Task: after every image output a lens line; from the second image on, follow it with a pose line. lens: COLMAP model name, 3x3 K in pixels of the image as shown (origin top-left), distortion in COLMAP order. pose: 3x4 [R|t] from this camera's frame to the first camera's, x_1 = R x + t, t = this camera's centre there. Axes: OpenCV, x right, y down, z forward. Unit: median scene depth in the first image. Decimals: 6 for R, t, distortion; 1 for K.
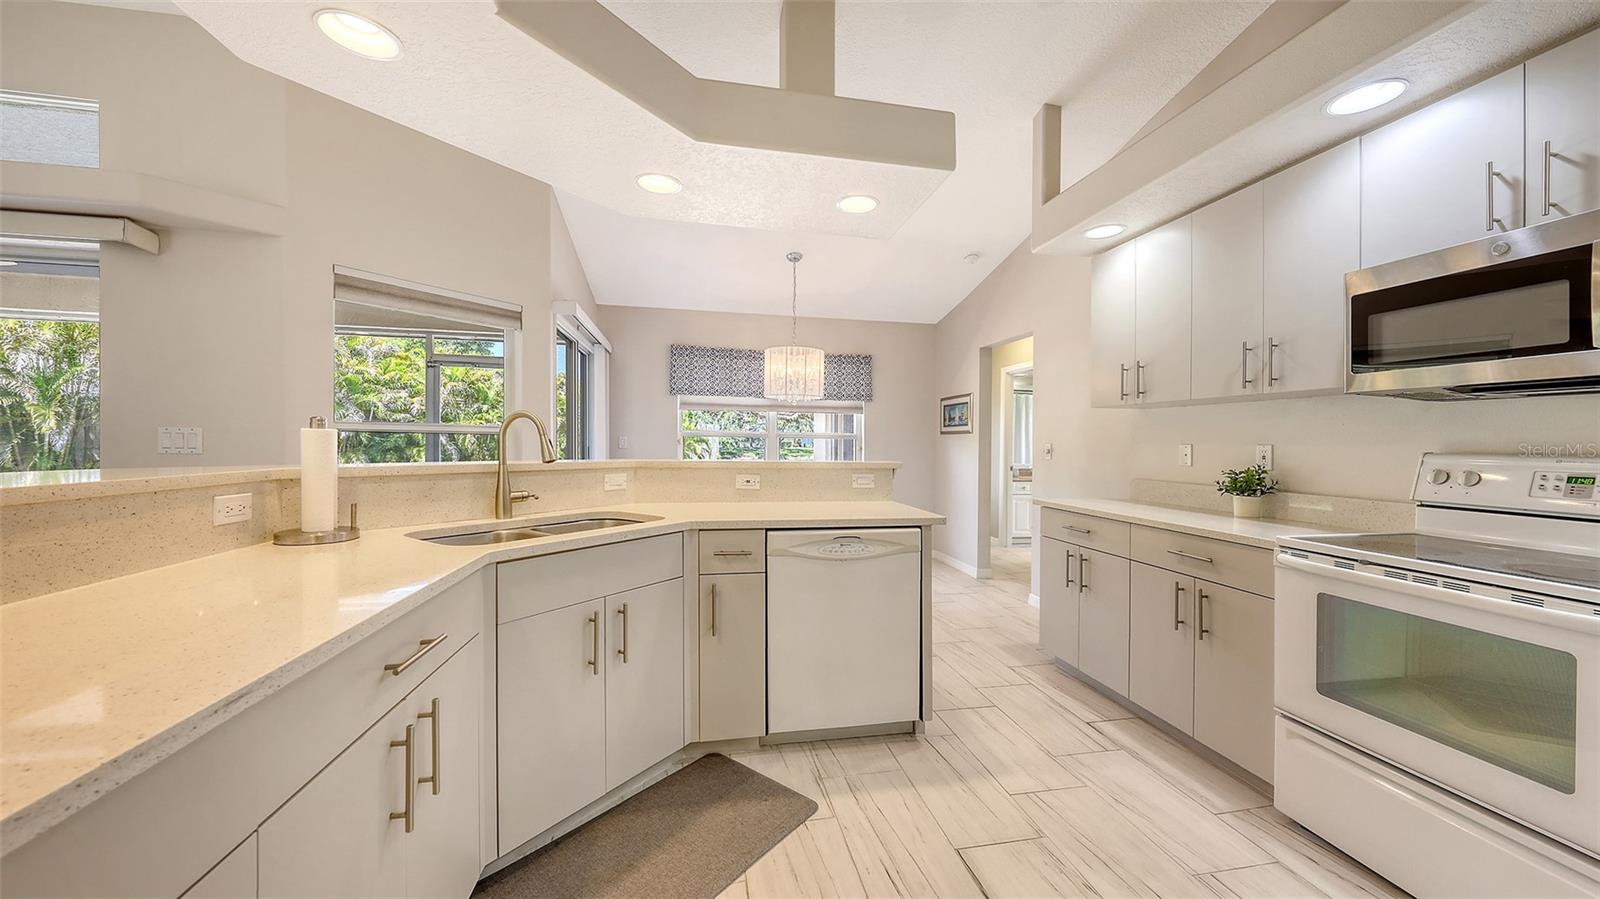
lens RADIAL K [[565.5, 0, 799.5], [0, 565.5, 445.0], [0, 0, 1]] dist [0.003088, 0.000062]
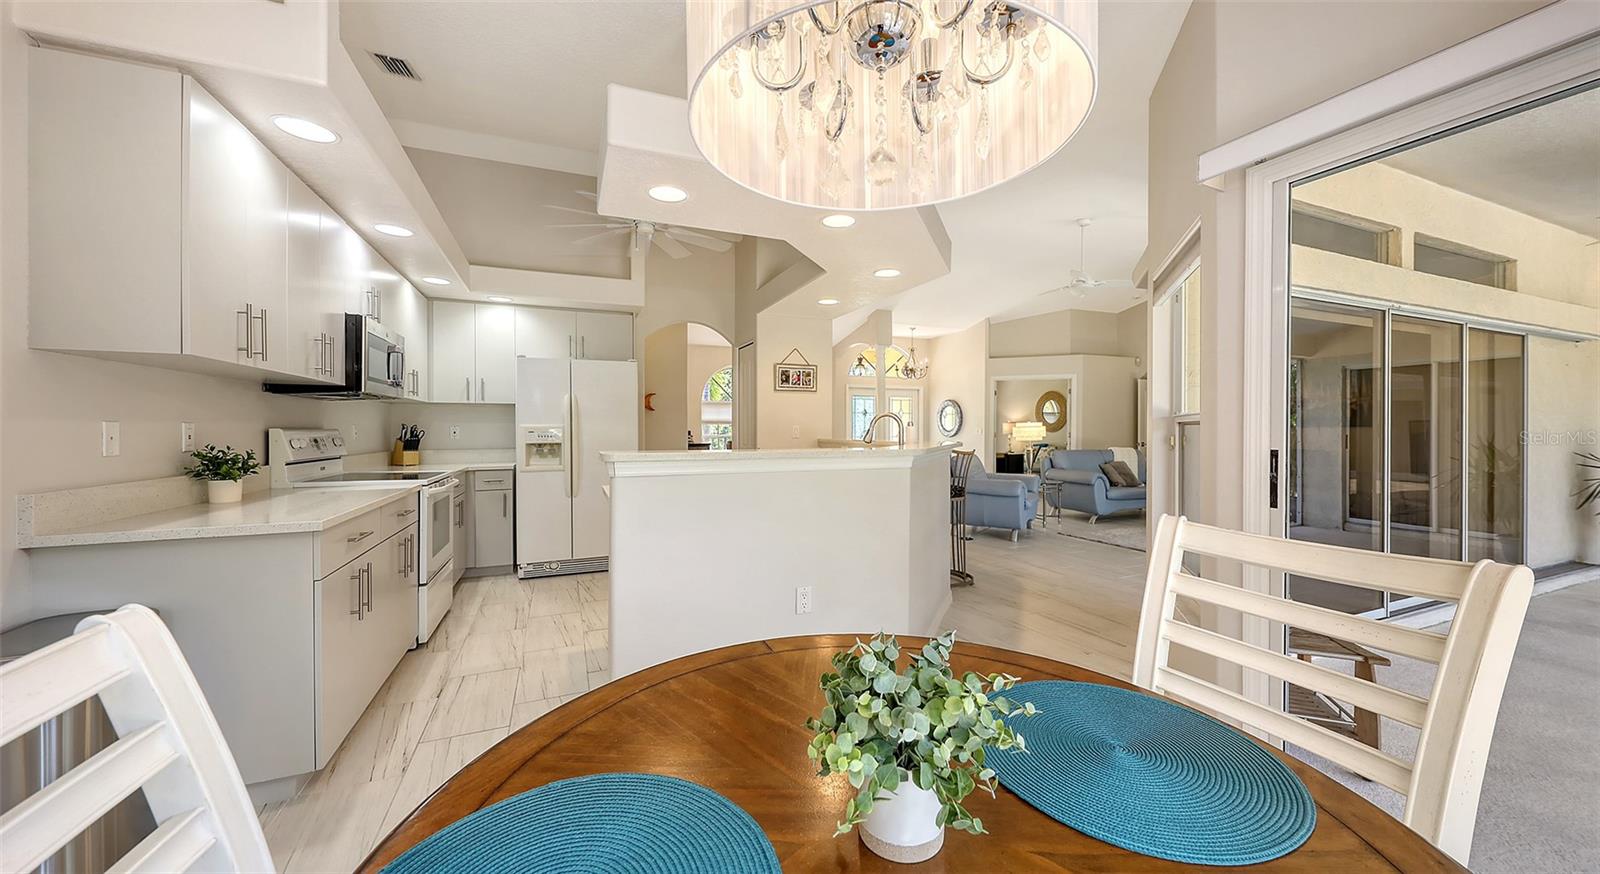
lens RADIAL K [[562.6, 0, 802.7], [0, 562.6, 432.1], [0, 0, 1]] dist [0.000135, 0.000003]
pose [[-0.978103, -0.008057, -0.207966, 0.081316], [-0.009584, 0.999934, 0.006337, 0.002114], [0.207902, 0.008192, -0.978115, 2.118022]]
